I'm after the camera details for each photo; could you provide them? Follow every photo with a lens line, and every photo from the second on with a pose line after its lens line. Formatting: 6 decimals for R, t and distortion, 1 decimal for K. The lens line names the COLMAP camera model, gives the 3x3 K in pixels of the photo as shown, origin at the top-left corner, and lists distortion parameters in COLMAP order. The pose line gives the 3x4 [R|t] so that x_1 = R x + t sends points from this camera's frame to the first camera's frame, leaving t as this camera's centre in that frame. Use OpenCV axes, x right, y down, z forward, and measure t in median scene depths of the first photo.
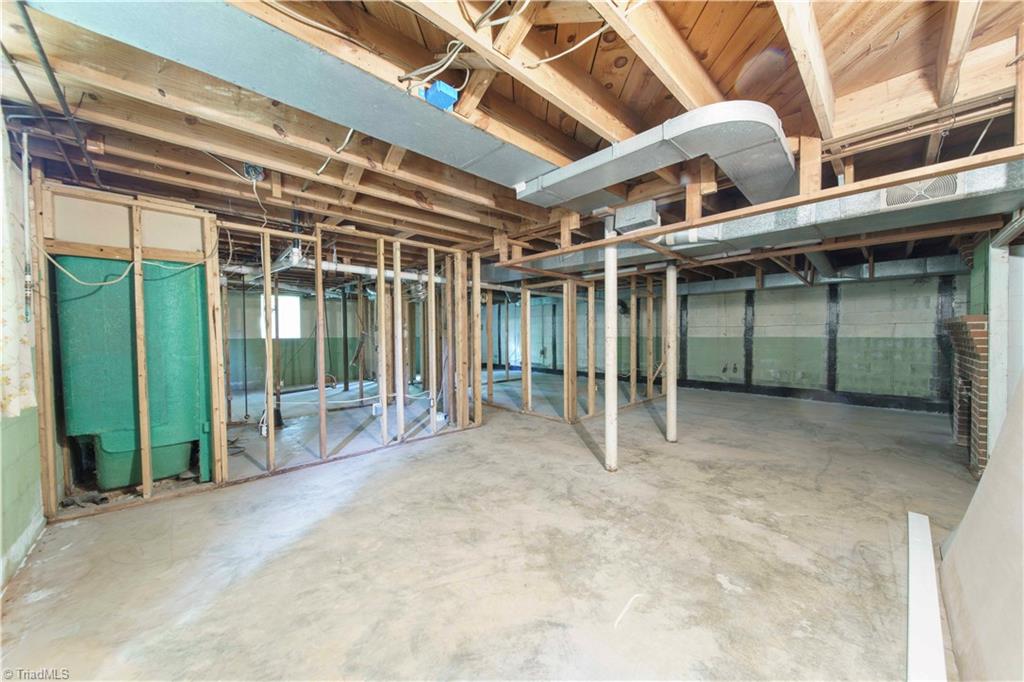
lens RADIAL K [[360.3, 0, 513.6], [0, 360.3, 340.5], [0, 0, 1]] dist [0.000848, -0.000016]
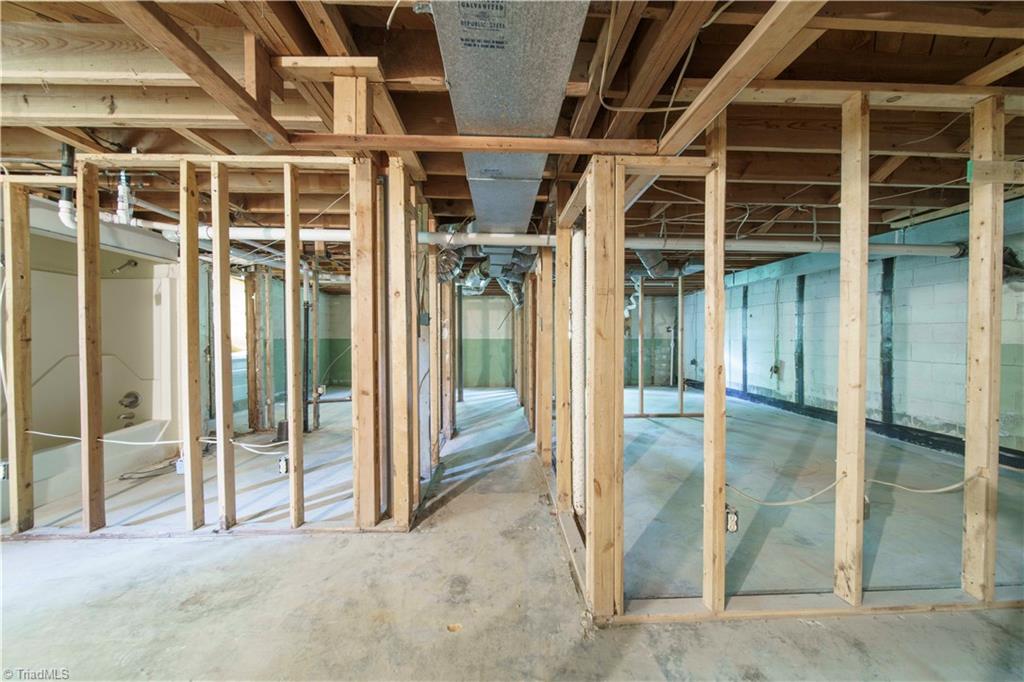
lens RADIAL K [[360.3, 0, 512.1], [0, 360.3, 340.1], [0, 0, 1]] dist [0.000848, -0.000016]
pose [[0.749362, 0.016849, -0.661946, 0.316669], [-0.018933, 0.999813, 0.004016, -0.013639], [0.661890, 0.009524, 0.749541, 0.738722]]
